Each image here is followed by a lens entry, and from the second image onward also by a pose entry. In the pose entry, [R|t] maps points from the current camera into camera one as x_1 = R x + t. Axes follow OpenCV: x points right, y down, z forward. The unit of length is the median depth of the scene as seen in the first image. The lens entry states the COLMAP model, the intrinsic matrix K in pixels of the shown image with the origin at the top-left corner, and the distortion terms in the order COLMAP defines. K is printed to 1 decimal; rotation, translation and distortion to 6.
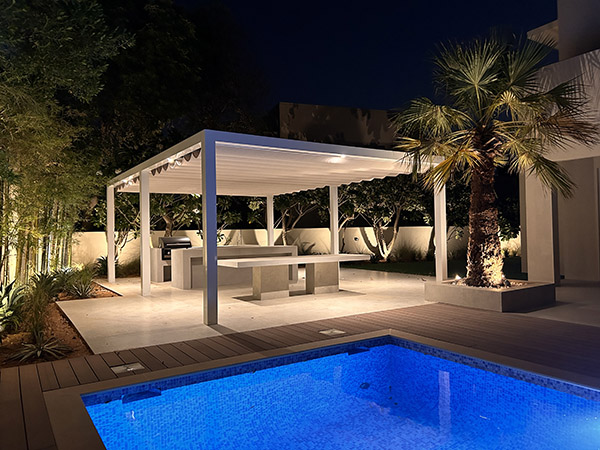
lens RADIAL K [[456.8, 0, 298.6], [0, 456.8, 224.9], [0, 0, 1]] dist [0.009352, -0.008309]
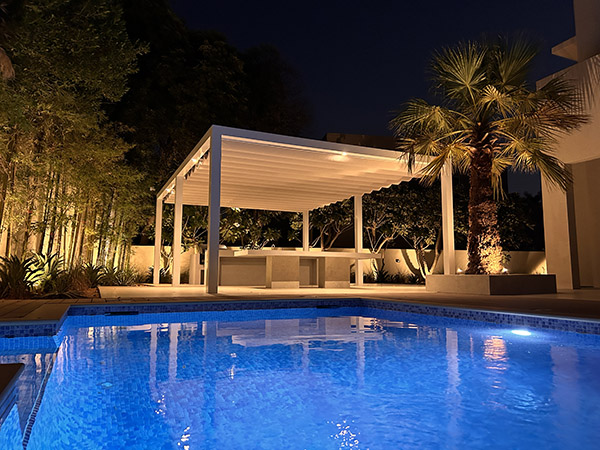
lens RADIAL K [[456.8, 0, 301.4], [0, 456.8, 224.3], [0, 0, 1]] dist [0.009352, -0.008309]
pose [[0.988806, 0.003969, -0.149155, 0.146728], [-0.018493, 0.995198, -0.096118, 0.114957], [0.148057, 0.097801, 0.984131, -0.071501]]
